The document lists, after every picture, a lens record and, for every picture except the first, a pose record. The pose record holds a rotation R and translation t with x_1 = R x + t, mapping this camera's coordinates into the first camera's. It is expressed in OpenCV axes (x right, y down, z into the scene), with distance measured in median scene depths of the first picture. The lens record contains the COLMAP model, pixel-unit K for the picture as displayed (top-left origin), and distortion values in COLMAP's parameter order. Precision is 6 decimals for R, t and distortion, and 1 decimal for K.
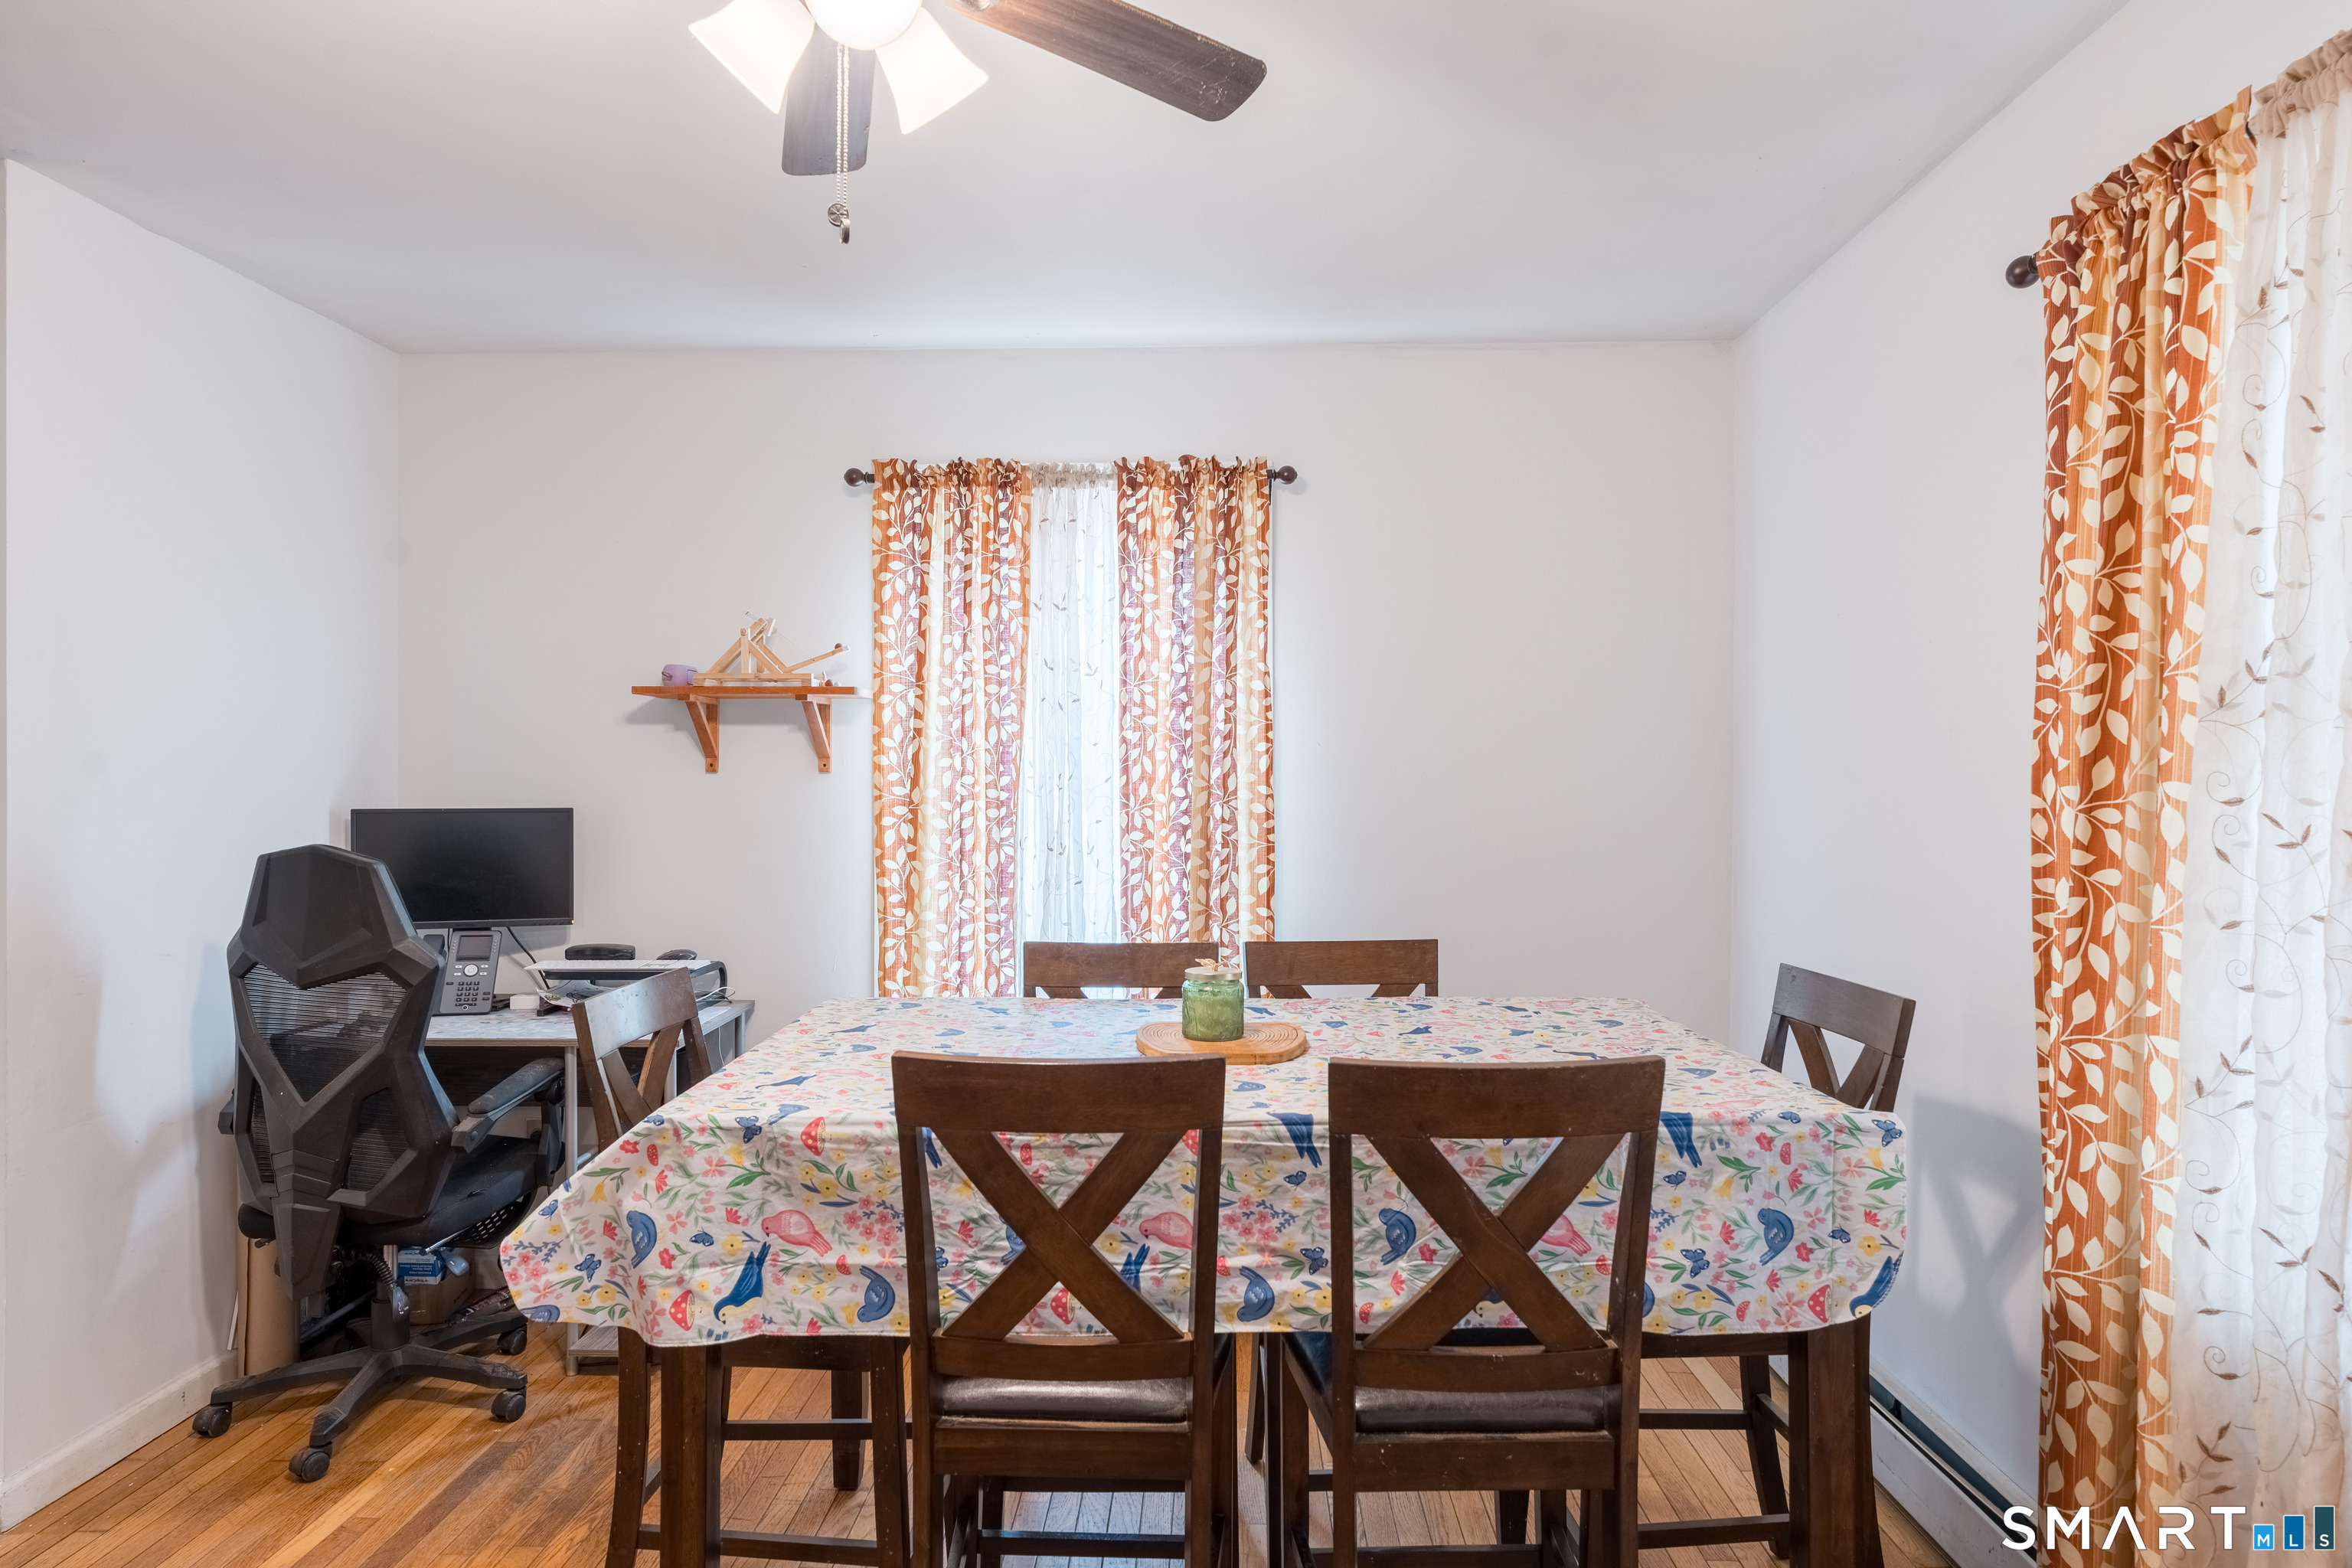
lens RADIAL K [[1389.8, 0, 1176.0], [0, 1389.8, 784.0], [0, 0, 1]] dist [0.000469, 0.001871]
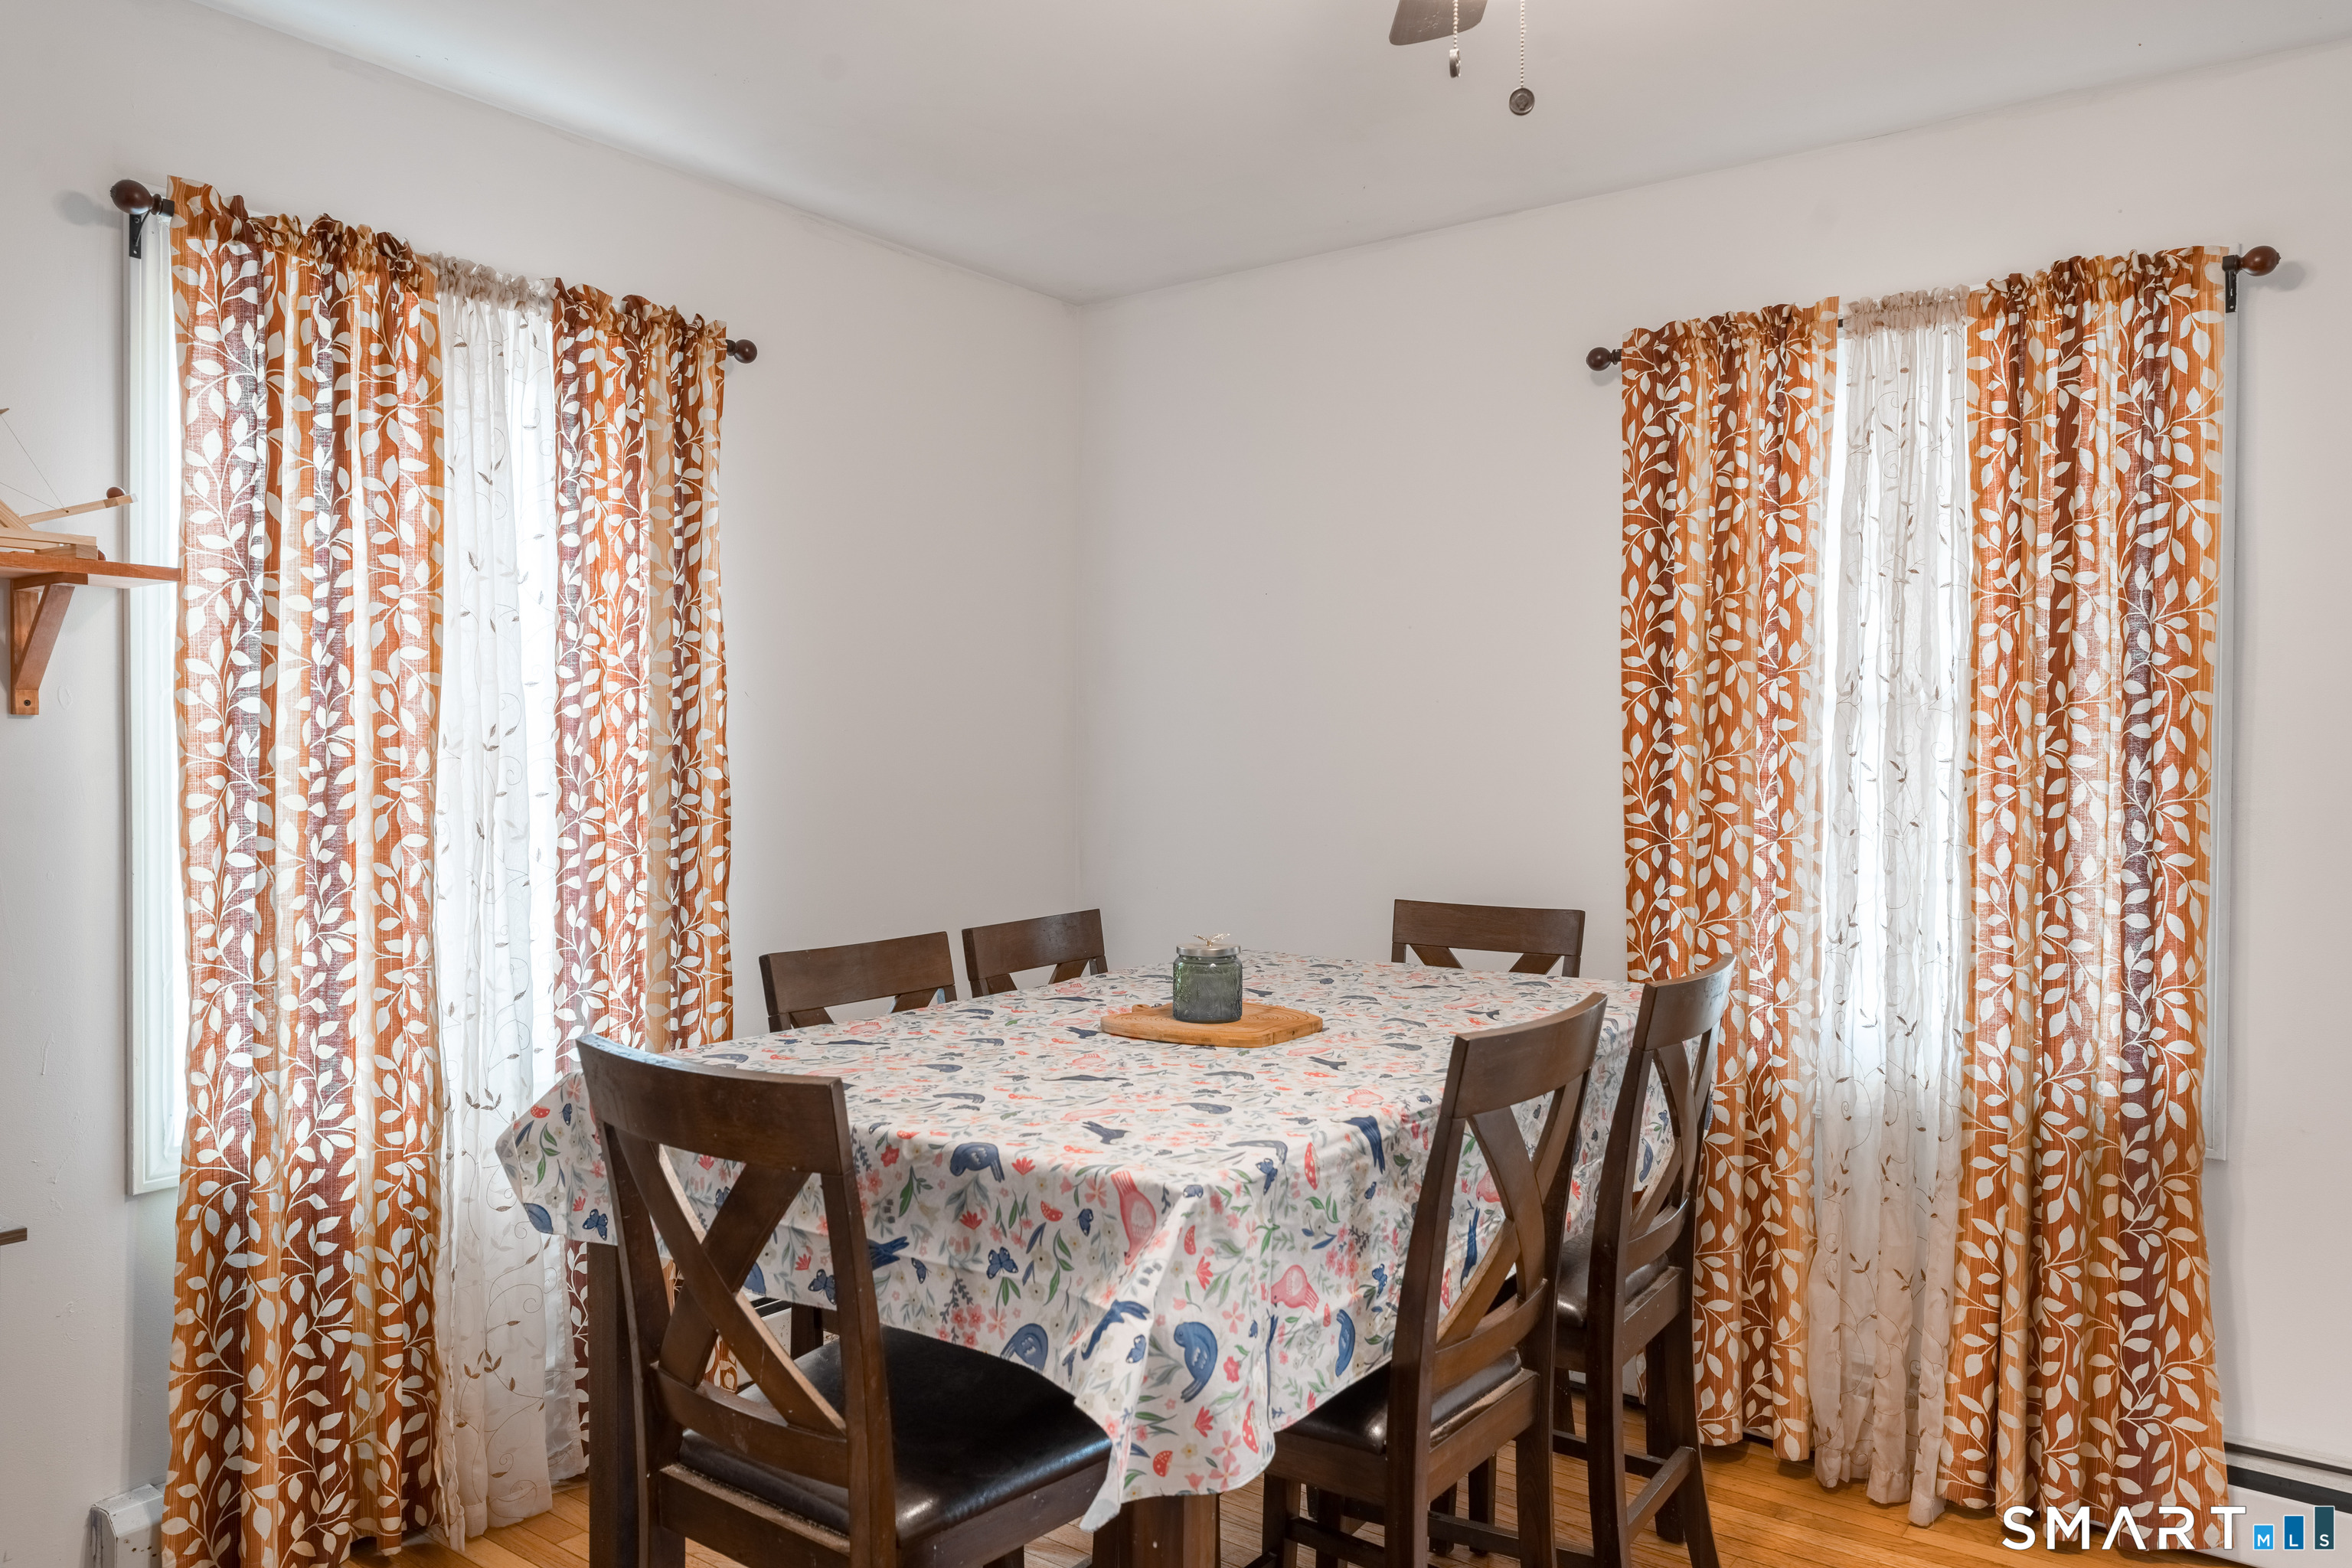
lens RADIAL K [[1645.4, 0, 1176.0], [0, 1645.4, 784.0], [0, 0, 1]] dist [-0.005178, 0.000345]
pose [[0.560376, -0.012599, 0.828142, -0.558999], [-0.001116, 0.999872, 0.015966, 0.008094], [-0.828237, -0.009871, 0.560291, 0.272157]]
